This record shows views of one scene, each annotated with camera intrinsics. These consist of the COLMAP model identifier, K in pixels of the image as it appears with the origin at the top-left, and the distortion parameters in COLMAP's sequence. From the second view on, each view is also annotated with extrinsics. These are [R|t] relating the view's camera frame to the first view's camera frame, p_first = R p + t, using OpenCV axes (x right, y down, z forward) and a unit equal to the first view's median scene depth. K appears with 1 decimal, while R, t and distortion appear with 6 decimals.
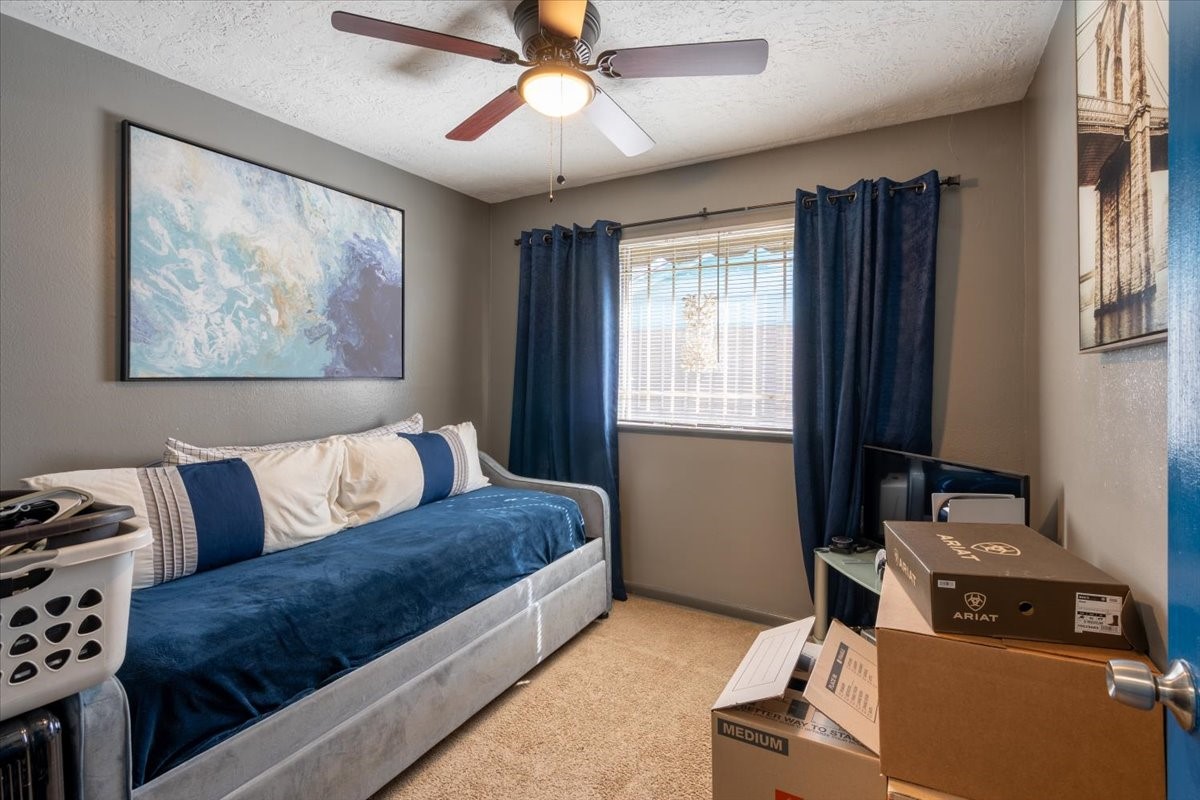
lens RADIAL K [[544.8, 0, 602.5], [0, 544.8, 366.3], [0, 0, 1]] dist [-0.001471, 0.000148]
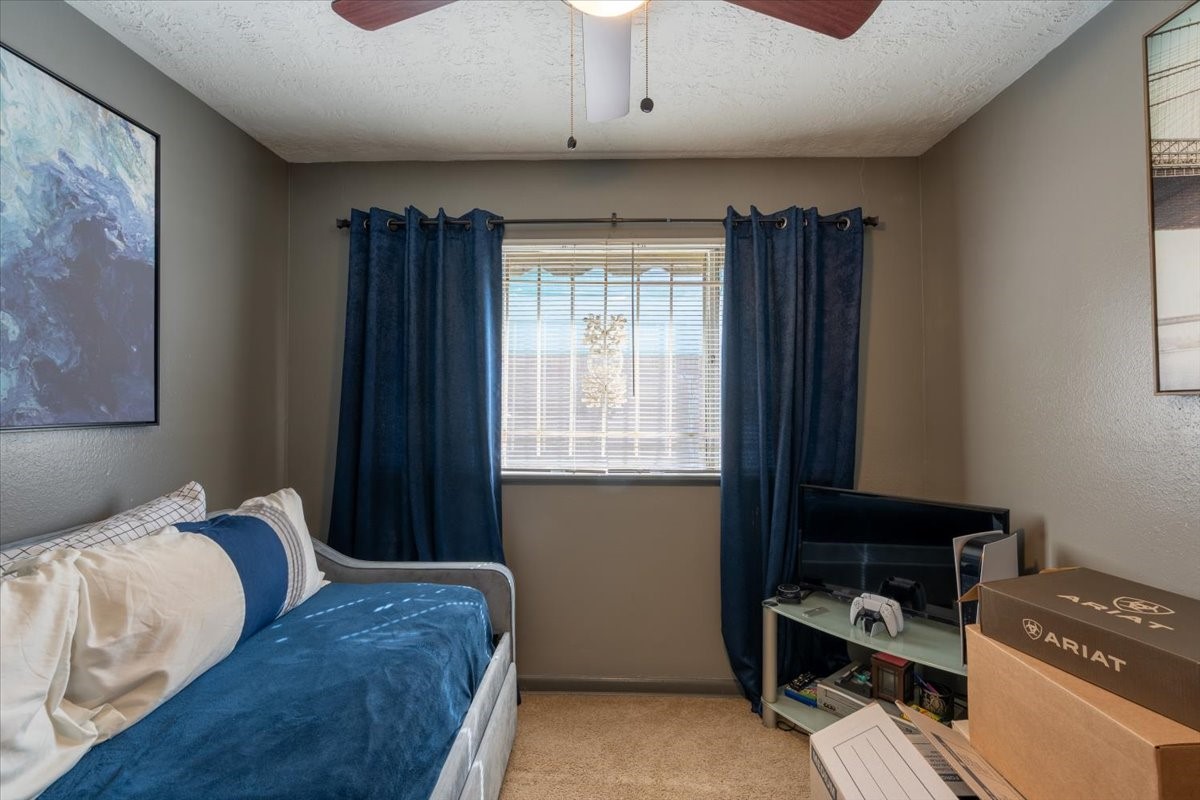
lens RADIAL K [[535.7, 0, 601.0], [0, 535.7, 390.5], [0, 0, 1]] dist [-0.001152, 0.000116]
pose [[0.881089, 0.005031, 0.472923, -0.231790], [-0.002324, 0.999977, -0.006307, -0.010350], [-0.472945, 0.004458, 0.881081, 0.288110]]
